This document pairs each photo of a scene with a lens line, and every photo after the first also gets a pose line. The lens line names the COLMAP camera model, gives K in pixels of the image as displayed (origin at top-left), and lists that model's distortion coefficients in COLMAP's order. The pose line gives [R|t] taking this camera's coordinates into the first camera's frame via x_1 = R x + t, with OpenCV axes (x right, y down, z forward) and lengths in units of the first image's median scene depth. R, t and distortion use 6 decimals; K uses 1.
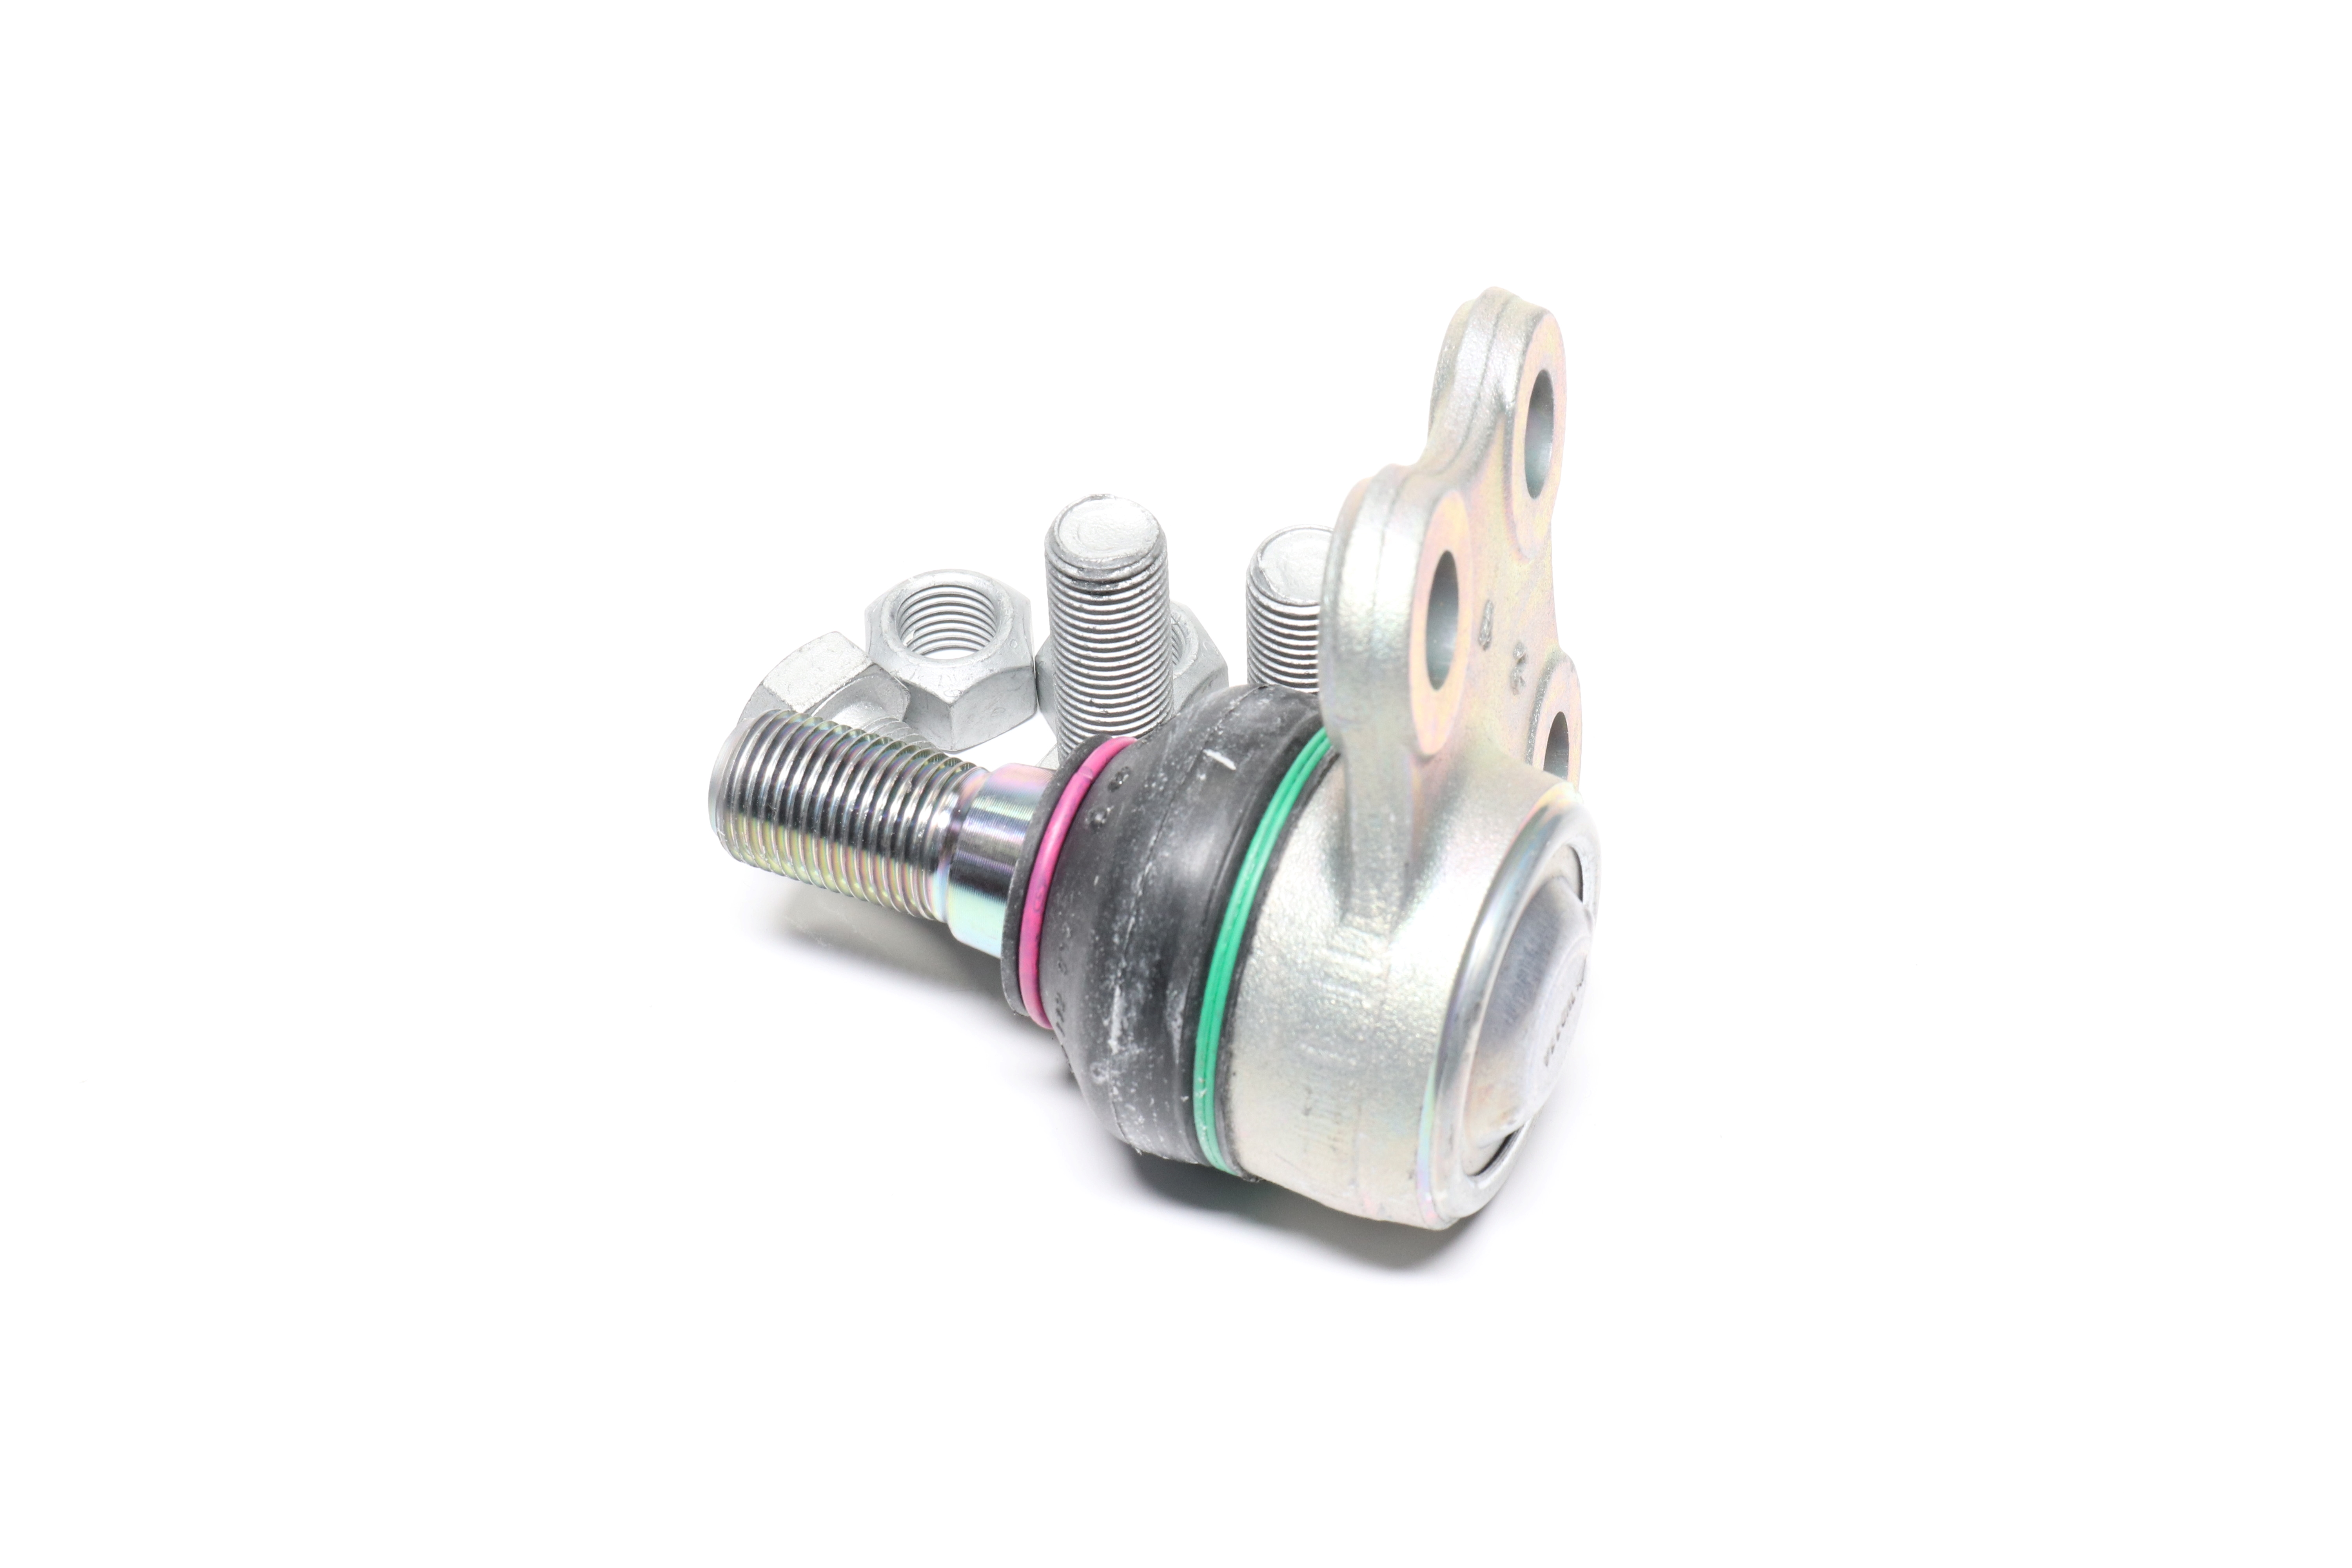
lens RADIAL K [[4715.4, 0, 1176.5], [0, 4715.4, 785.0], [0, 0, 1]] dist [0.014888, 0.000000]
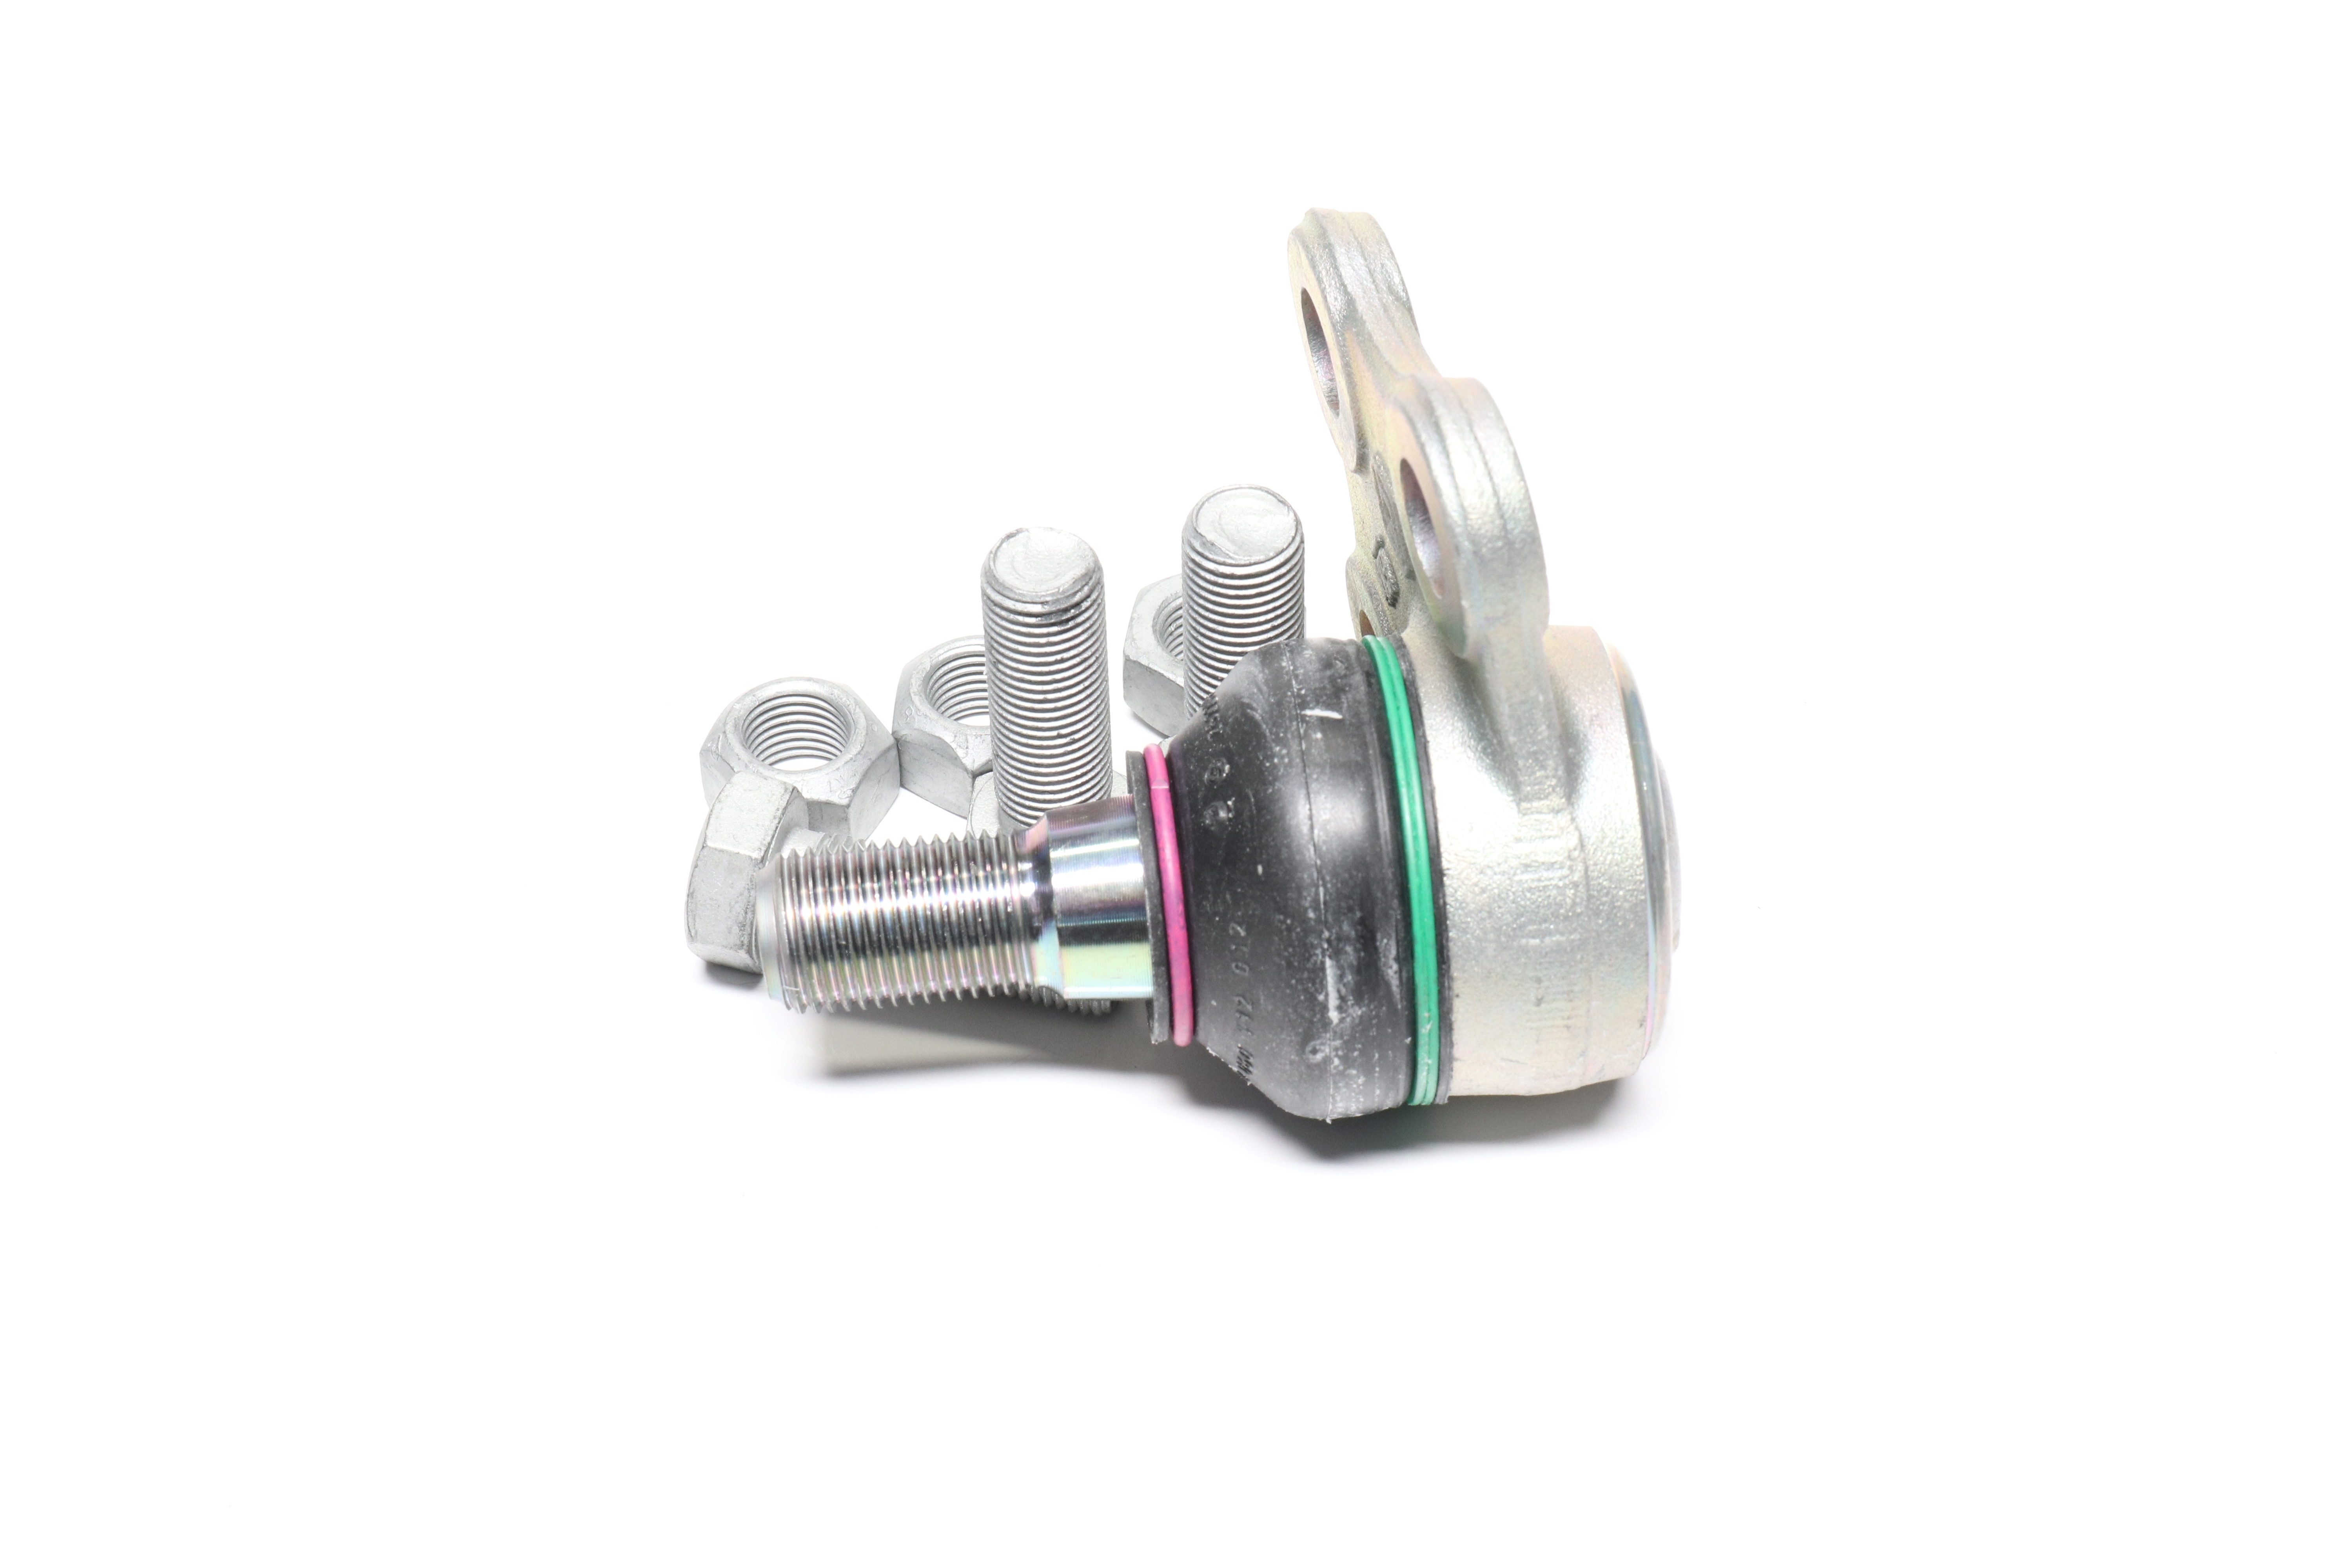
lens RADIAL K [[4715.4, 0, 1175.4], [0, 4715.4, 783.0], [0, 0, 1]] dist [0.014888, 0.000000]
pose [[0.848938, -0.345308, 0.400083, -0.428887], [0.351202, 0.934299, 0.061167, -0.064852], [-0.394918, 0.088583, 0.914436, 0.090936]]
